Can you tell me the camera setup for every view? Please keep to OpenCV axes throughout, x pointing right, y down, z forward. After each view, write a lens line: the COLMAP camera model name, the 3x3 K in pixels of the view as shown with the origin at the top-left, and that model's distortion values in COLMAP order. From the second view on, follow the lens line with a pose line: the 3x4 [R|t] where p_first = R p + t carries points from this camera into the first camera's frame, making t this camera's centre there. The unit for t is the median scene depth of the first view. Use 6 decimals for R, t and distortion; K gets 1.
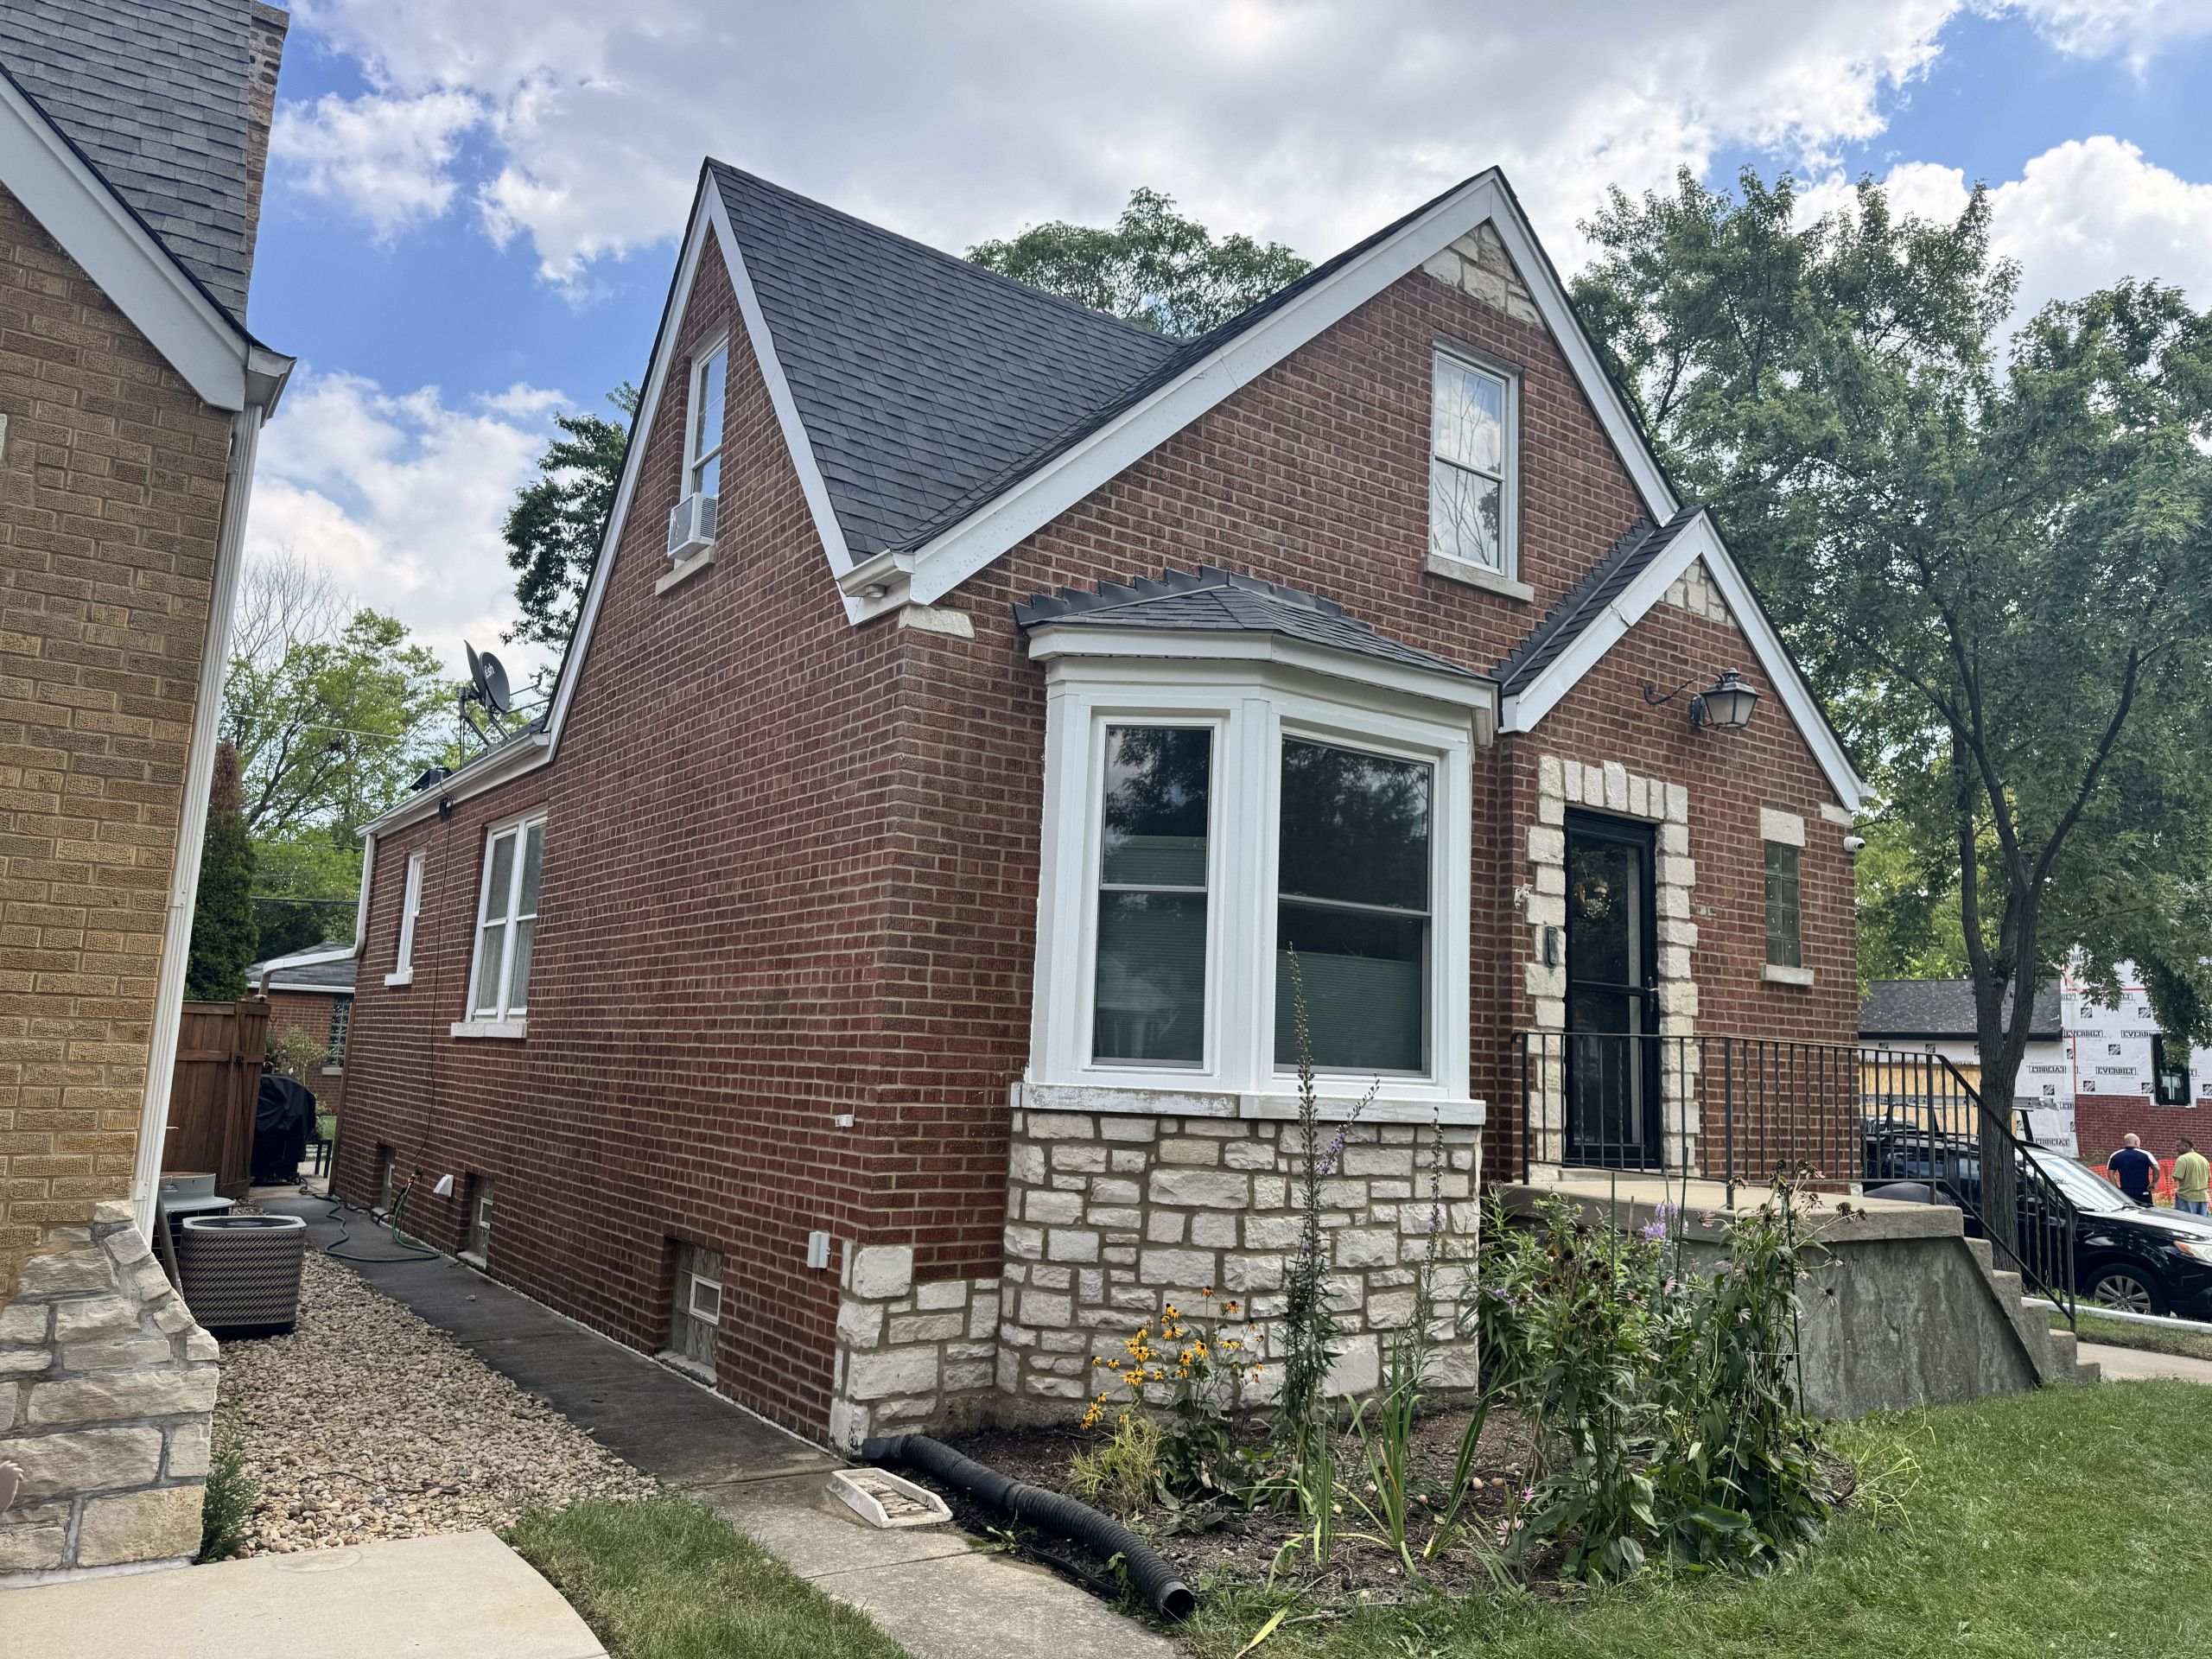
lens RADIAL K [[1560.4, 0, 1144.0], [0, 1560.4, 820.5], [0, 0, 1]] dist [0.049276, -0.075090]
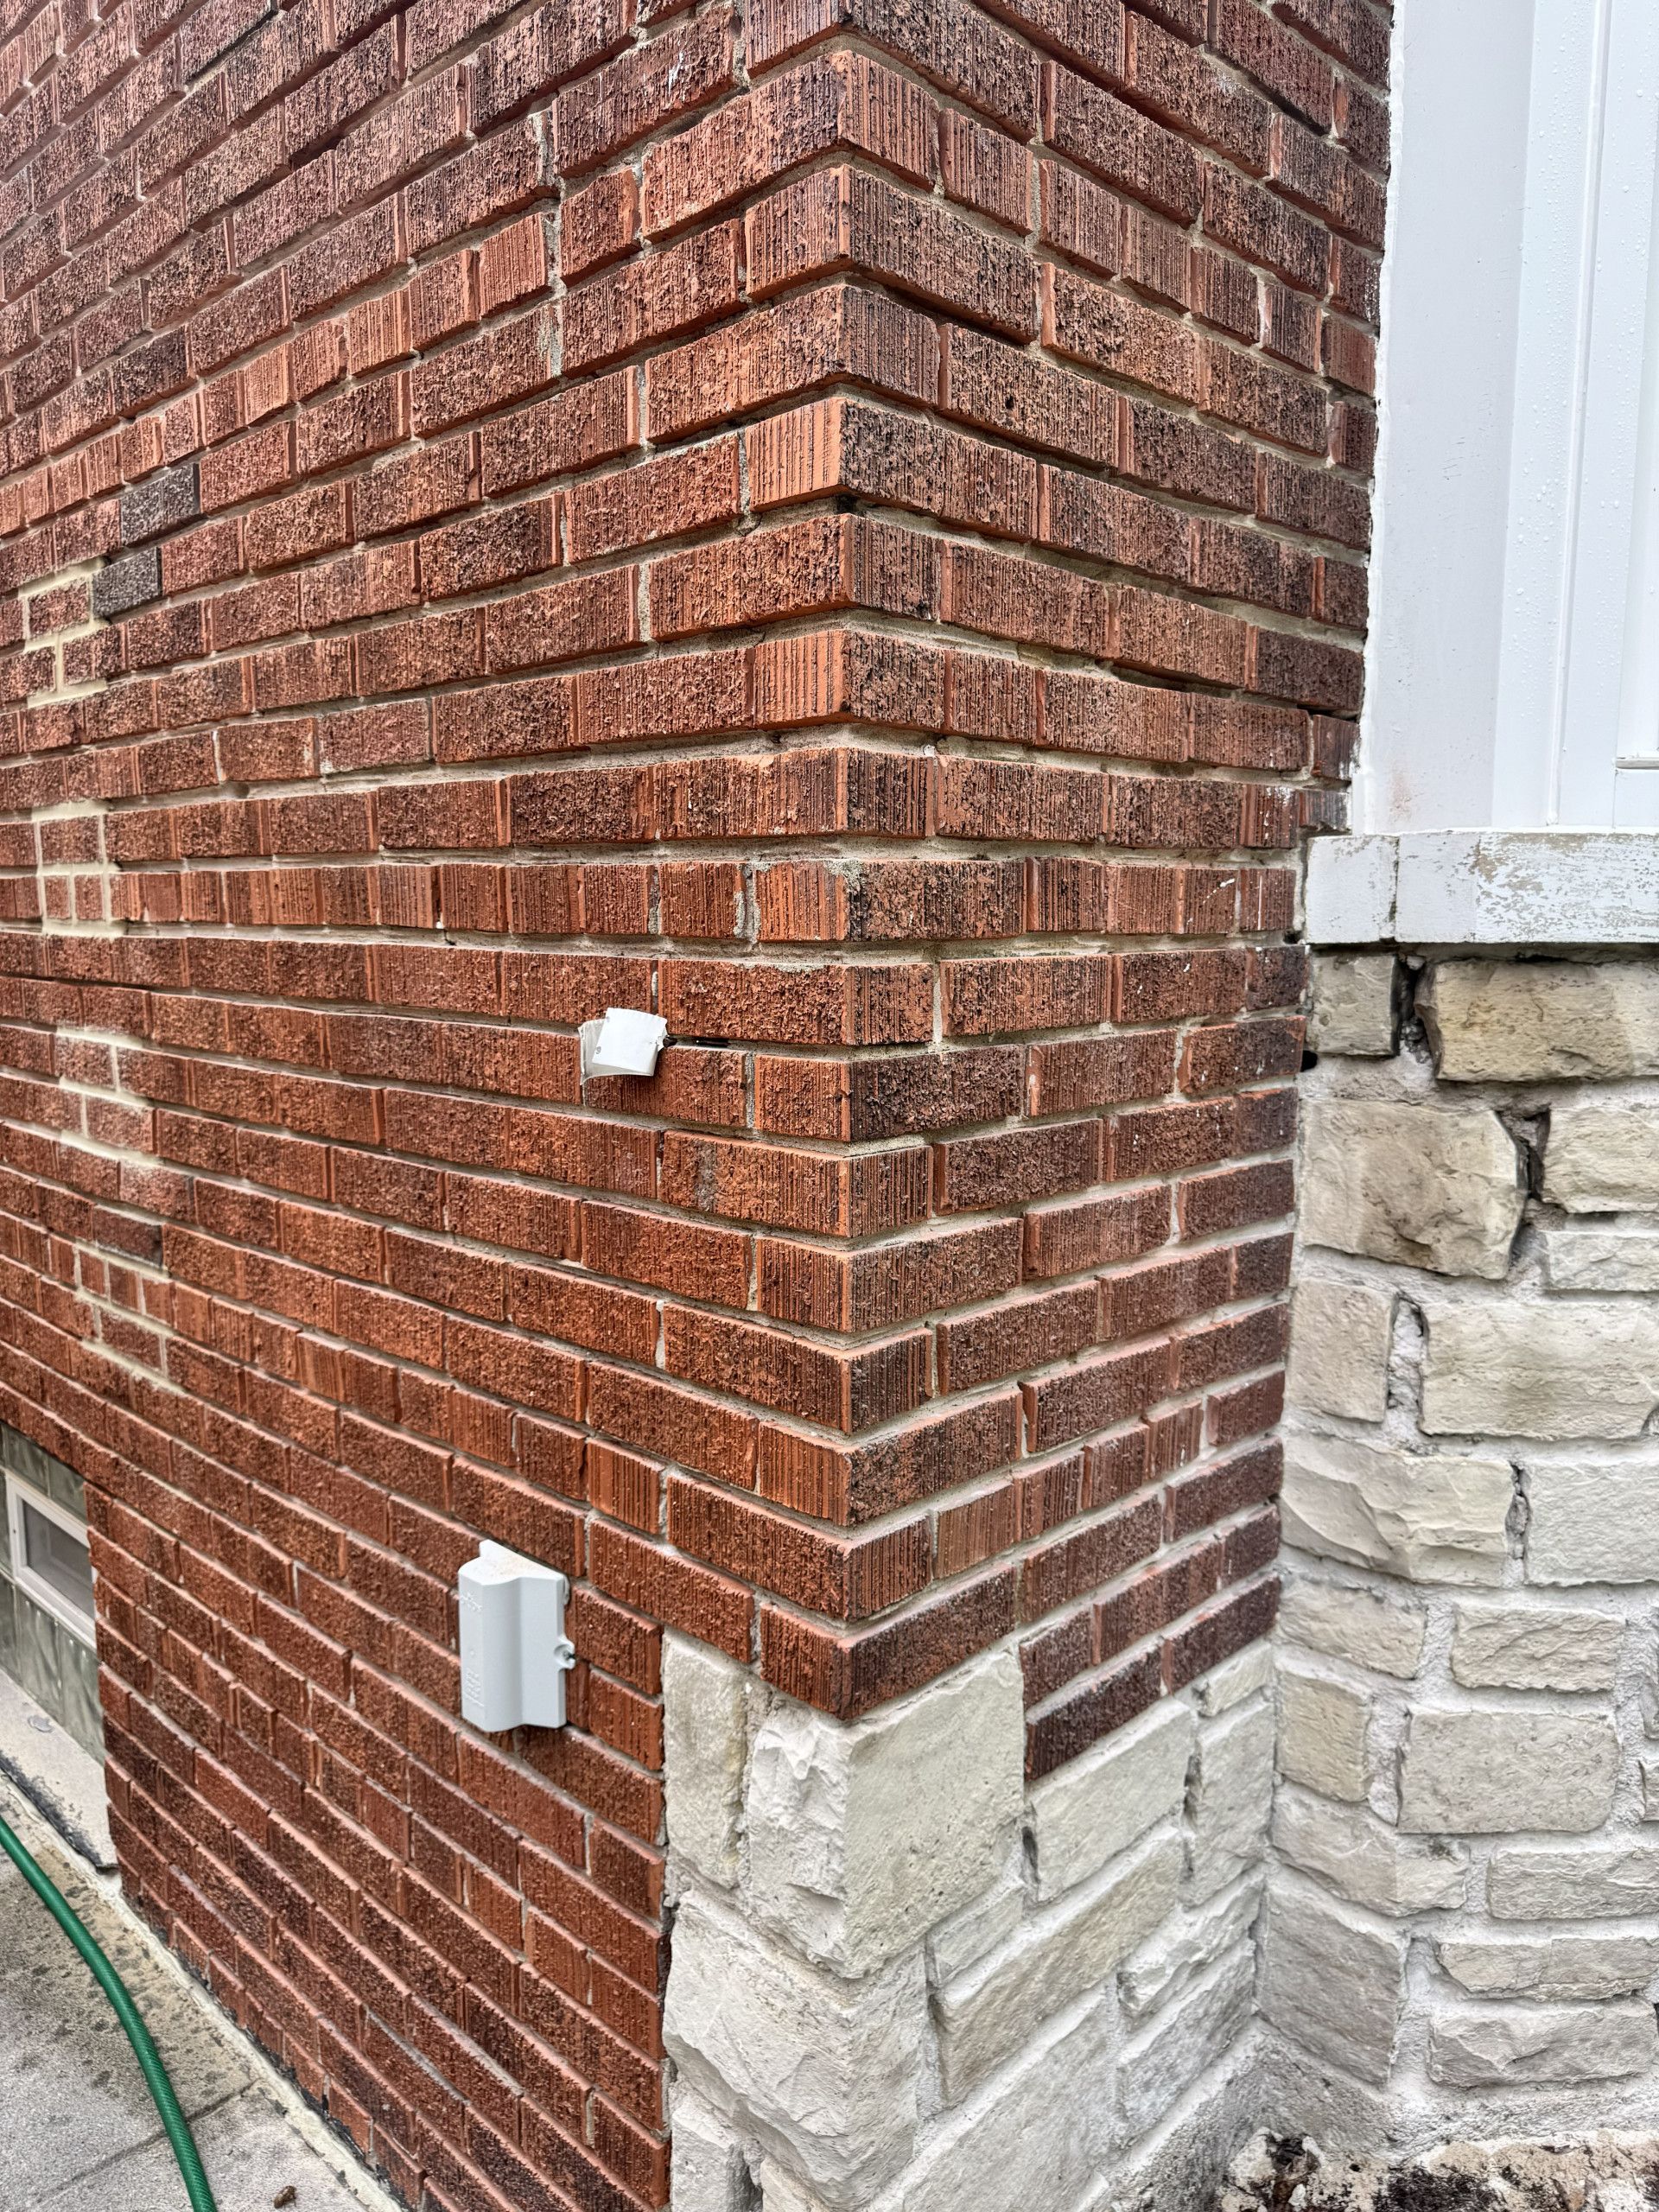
lens RADIAL K [[1587.2, 0, 842.1], [0, 1587.2, 1113.7], [0, 0, 1]] dist [0.006982, 0.004761]
pose [[0.985914, -0.060014, 0.156113, -0.178379], [0.013309, 0.958596, 0.284459, 0.134698], [-0.166721, -0.278375, 0.945892, 0.749000]]
